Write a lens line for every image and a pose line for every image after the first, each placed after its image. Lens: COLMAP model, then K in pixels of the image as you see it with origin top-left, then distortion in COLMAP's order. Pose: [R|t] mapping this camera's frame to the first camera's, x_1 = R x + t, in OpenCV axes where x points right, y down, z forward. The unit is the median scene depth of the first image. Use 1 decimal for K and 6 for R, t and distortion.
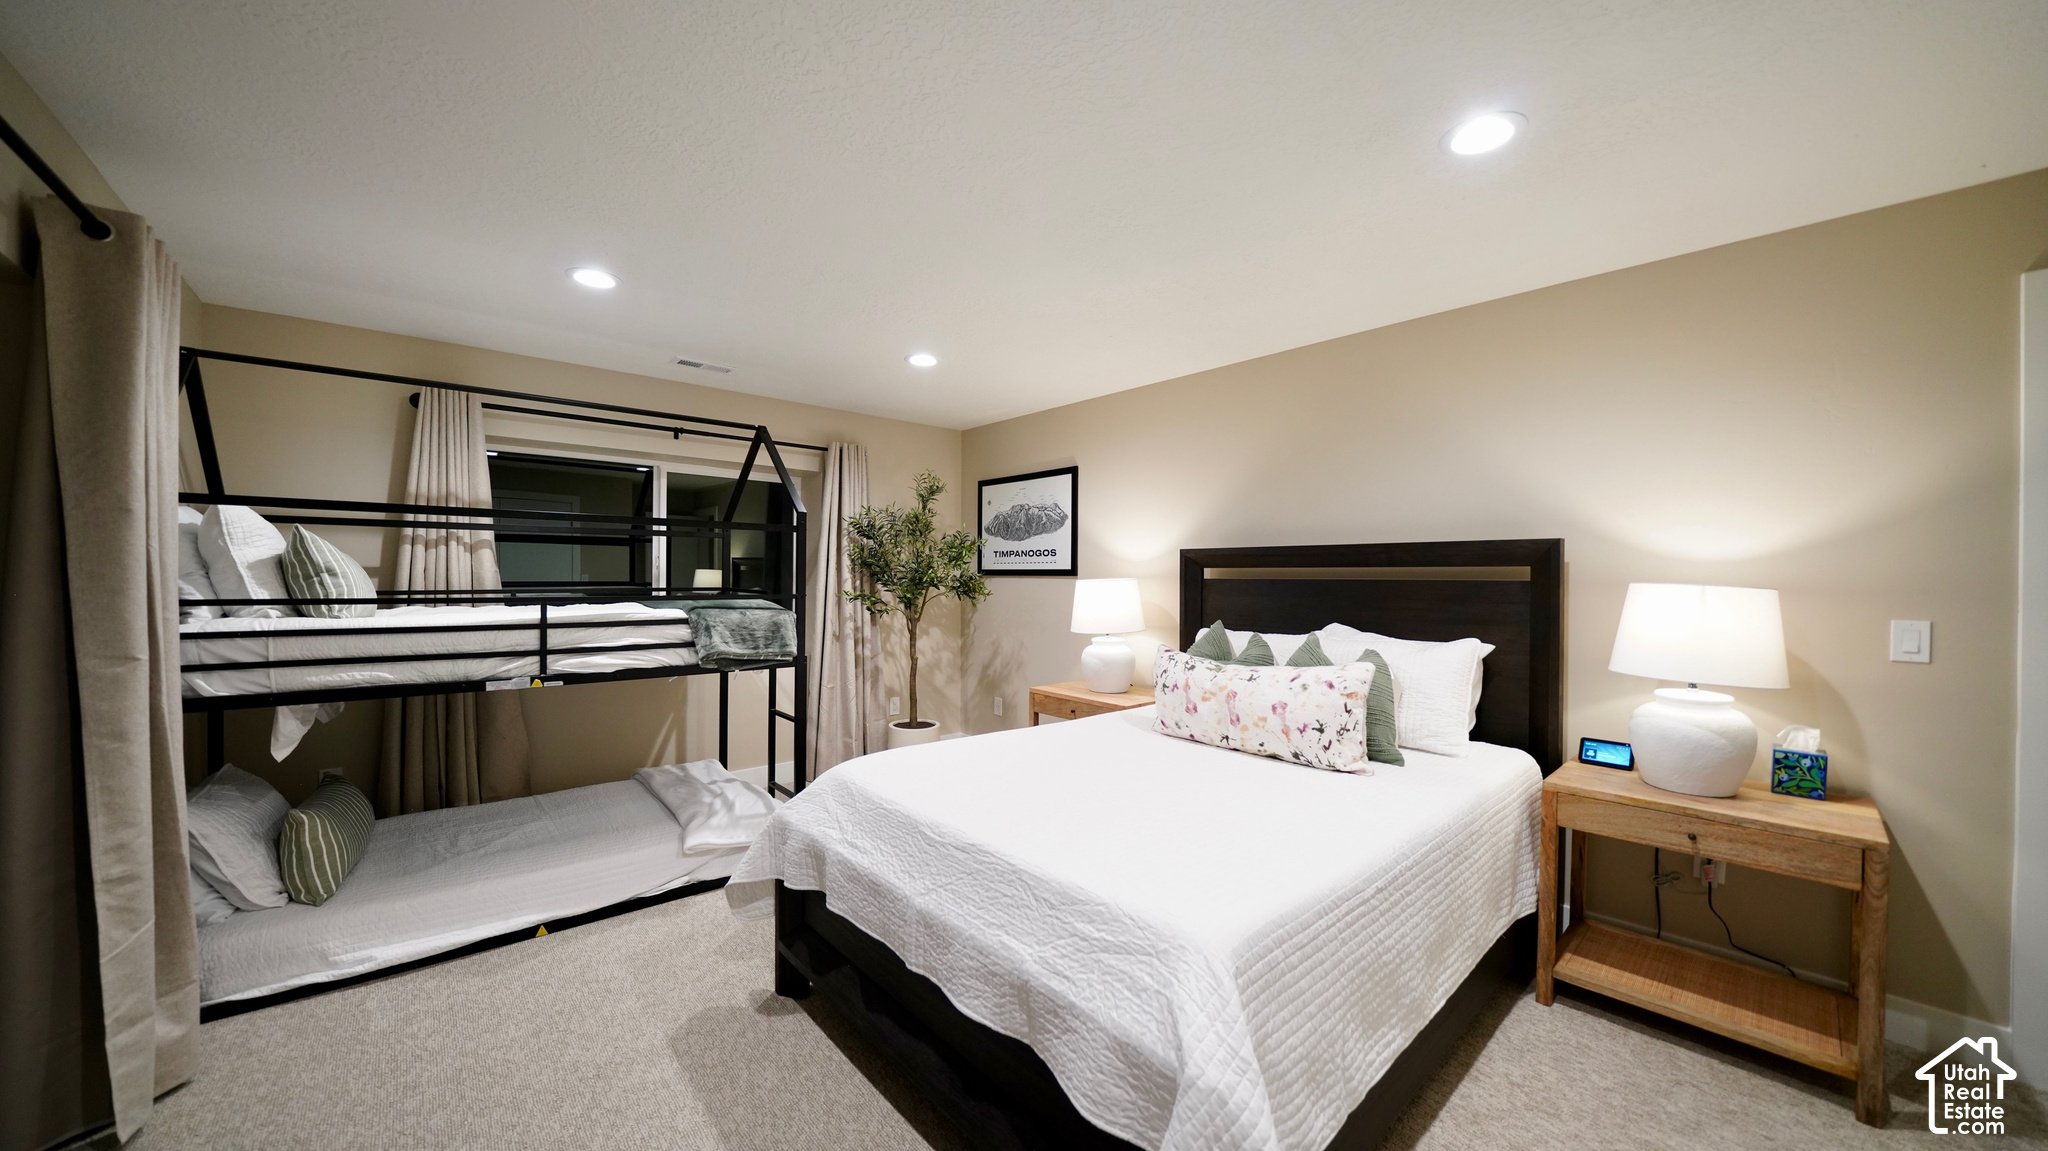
lens RADIAL K [[707.4, 0, 1023.9], [0, 707.4, 594.0], [0, 0, 1]] dist [-0.023614, 0.002363]
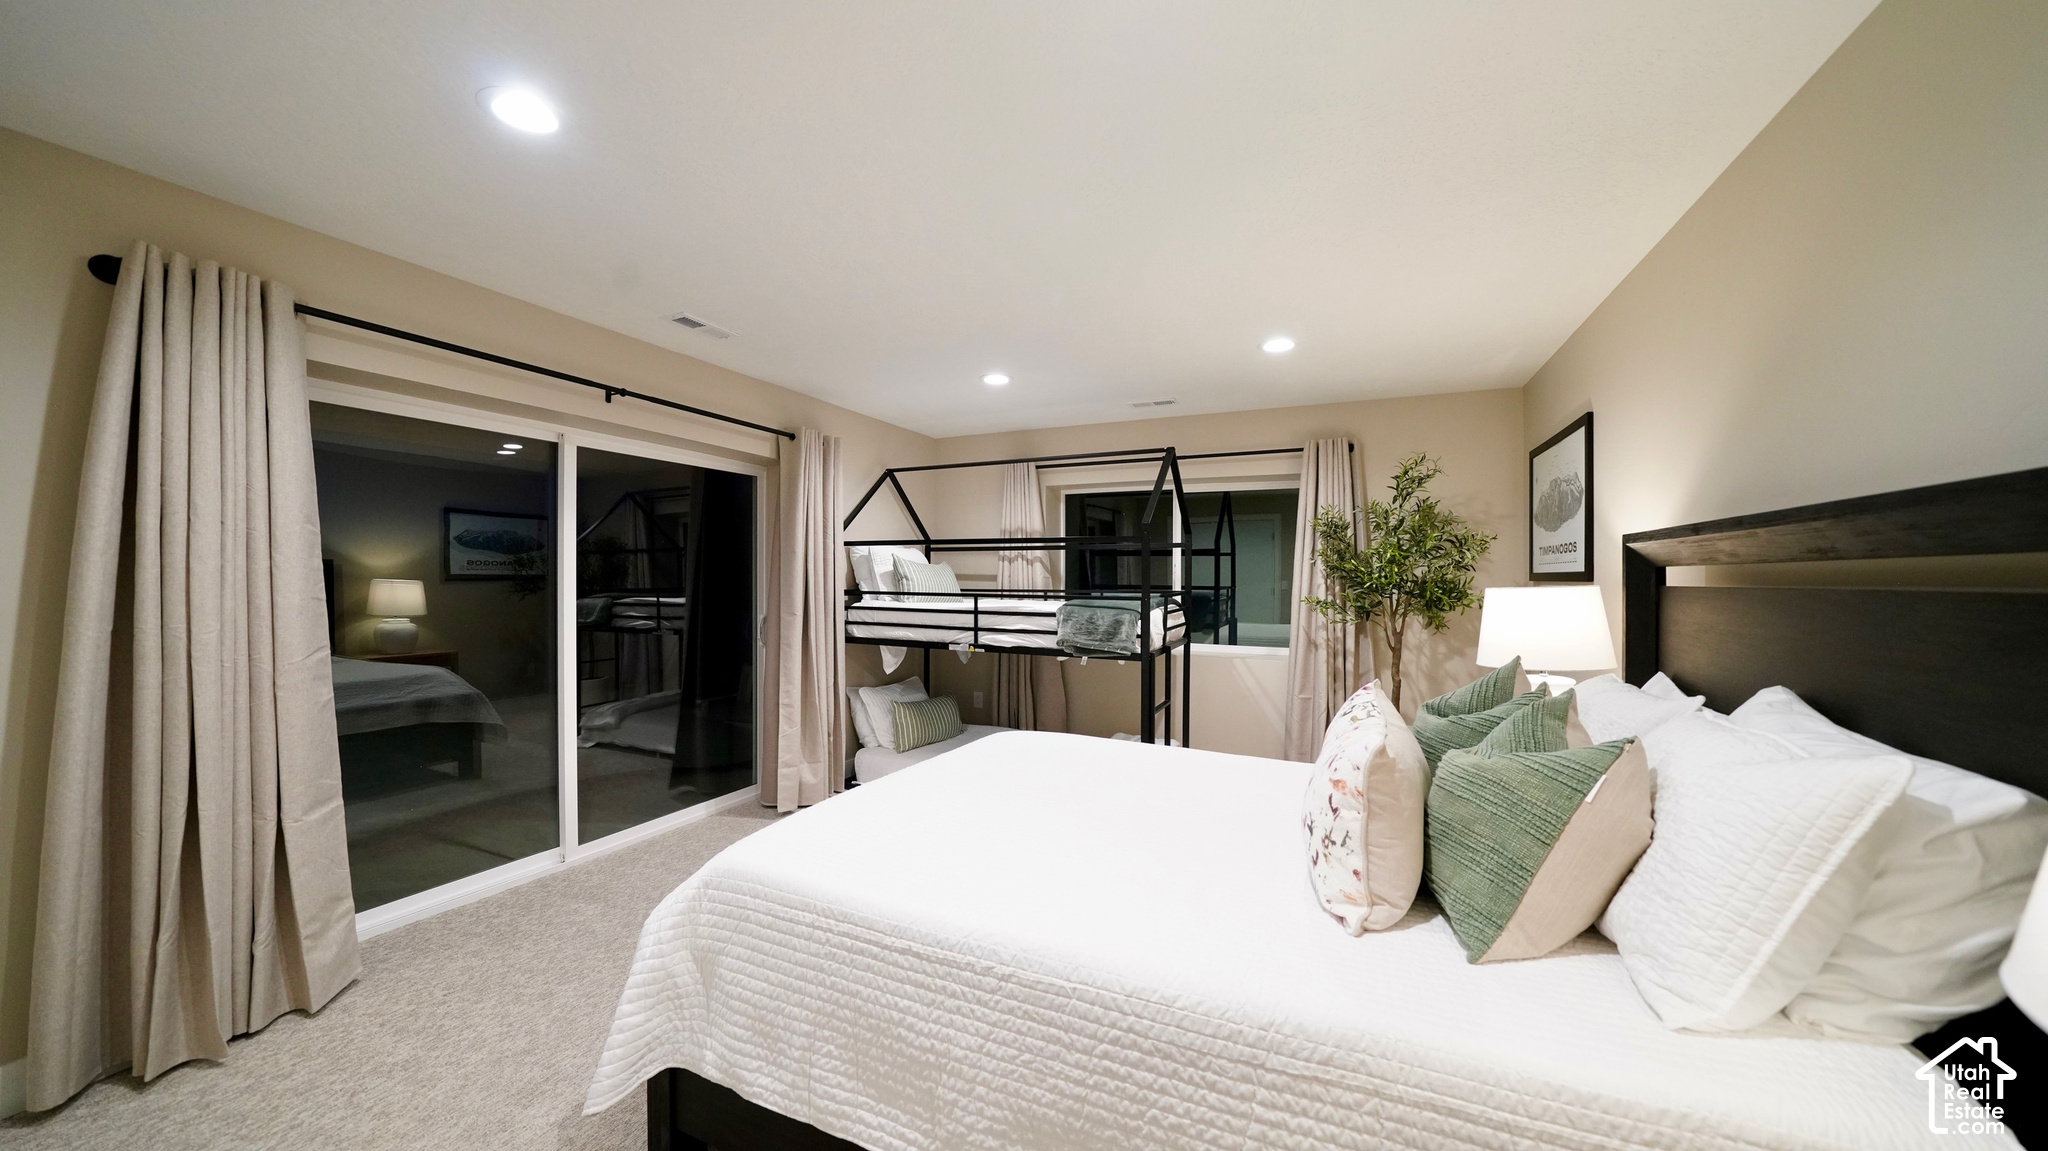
lens RADIAL K [[707.4, 0, 1006.1], [0, 707.4, 572.7], [0, 0, 1]] dist [-0.023614, 0.002363]
pose [[0.387098, -0.009184, -0.921993, 0.778565], [-0.025284, 0.999469, -0.020572, -0.011695], [0.921692, 0.031275, 0.386660, 0.444251]]
